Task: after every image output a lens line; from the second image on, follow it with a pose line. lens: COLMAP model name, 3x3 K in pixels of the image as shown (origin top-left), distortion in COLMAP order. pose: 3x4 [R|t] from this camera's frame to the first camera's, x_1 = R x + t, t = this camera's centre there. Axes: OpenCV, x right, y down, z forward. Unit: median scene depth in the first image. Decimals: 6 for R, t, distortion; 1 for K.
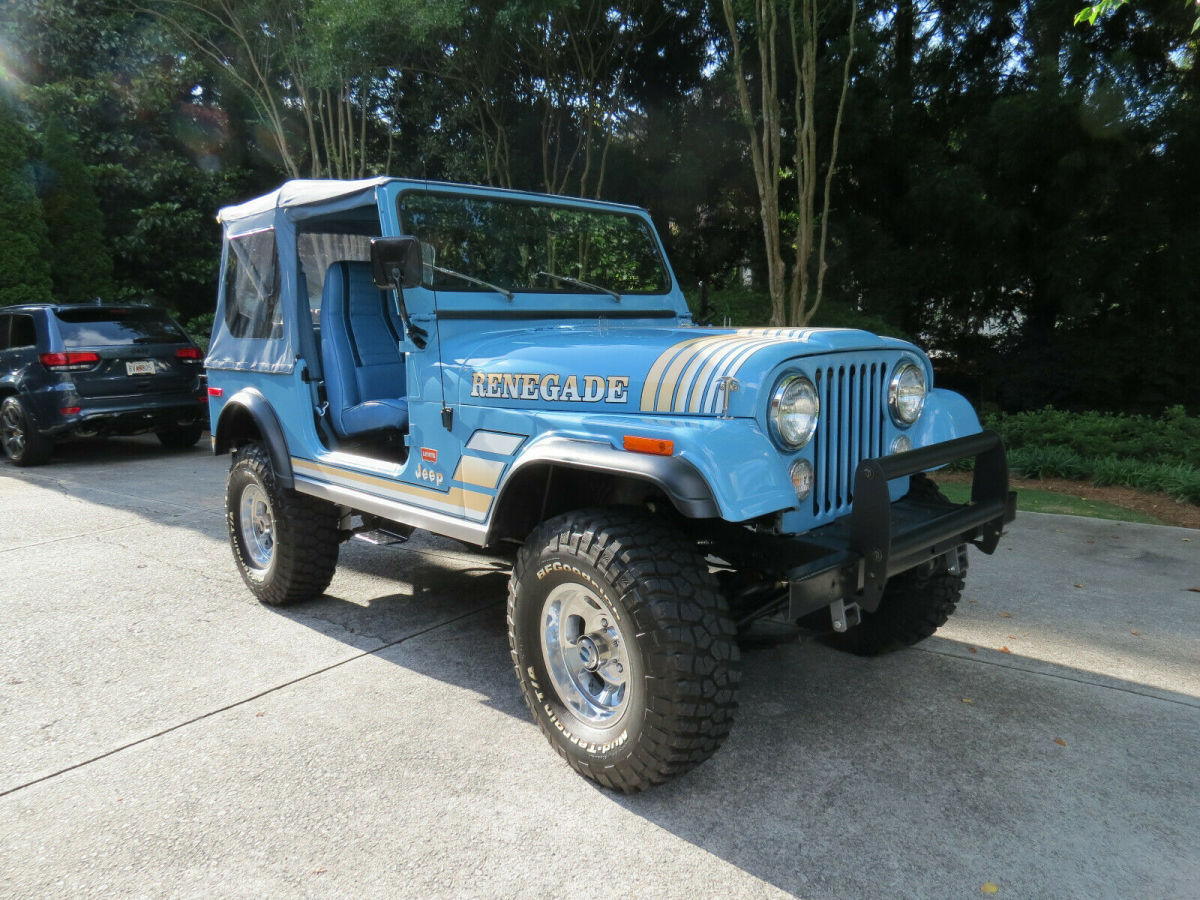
lens RADIAL K [[857.1, 0, 604.6], [0, 857.1, 448.0], [0, 0, 1]] dist [-0.016151, 0.000509]
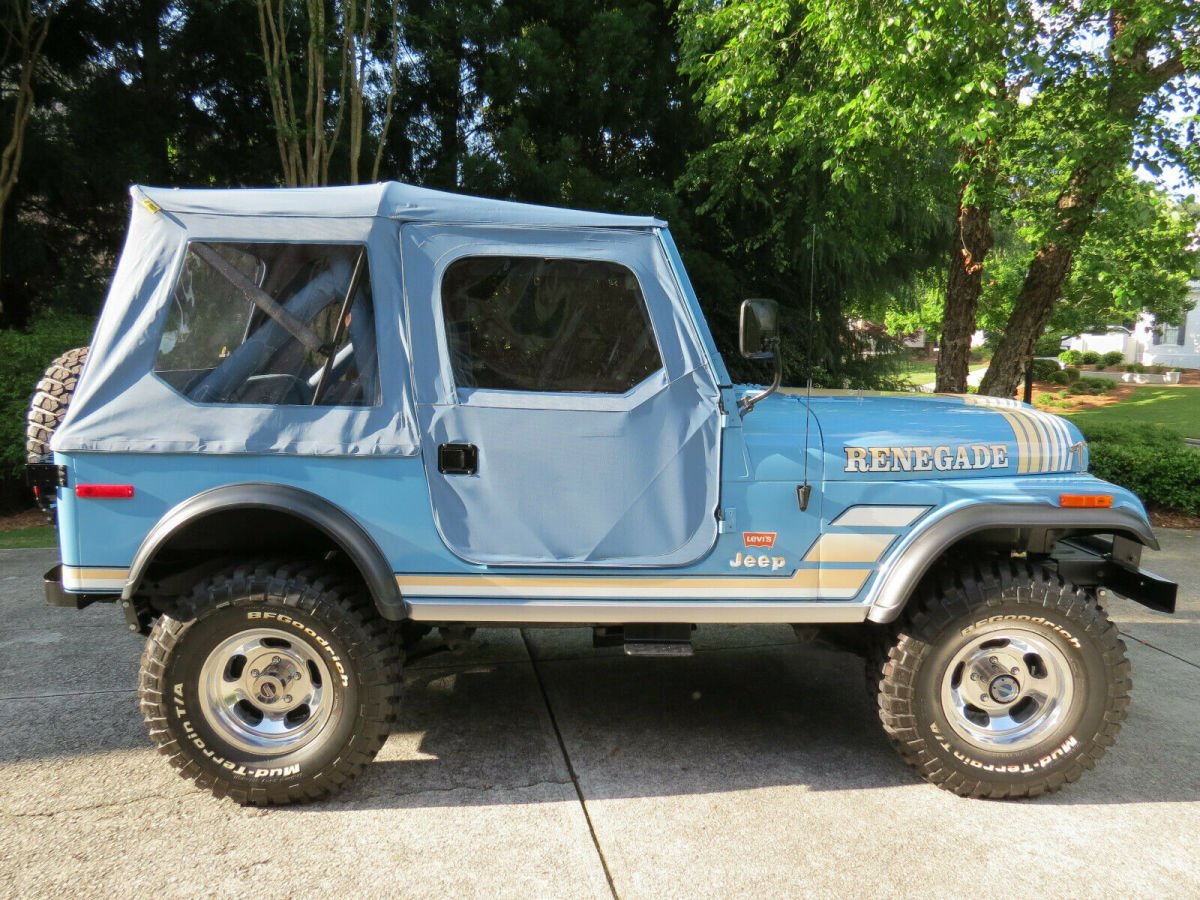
lens RADIAL K [[857.1, 0, 591.9], [0, 857.1, 445.9], [0, 0, 1]] dist [-0.016151, 0.000509]
pose [[0.665323, -0.062715, 0.743917, -1.126929], [0.081503, 0.996611, 0.011125, -0.130503], [-0.742093, 0.053230, 0.668180, 0.590207]]
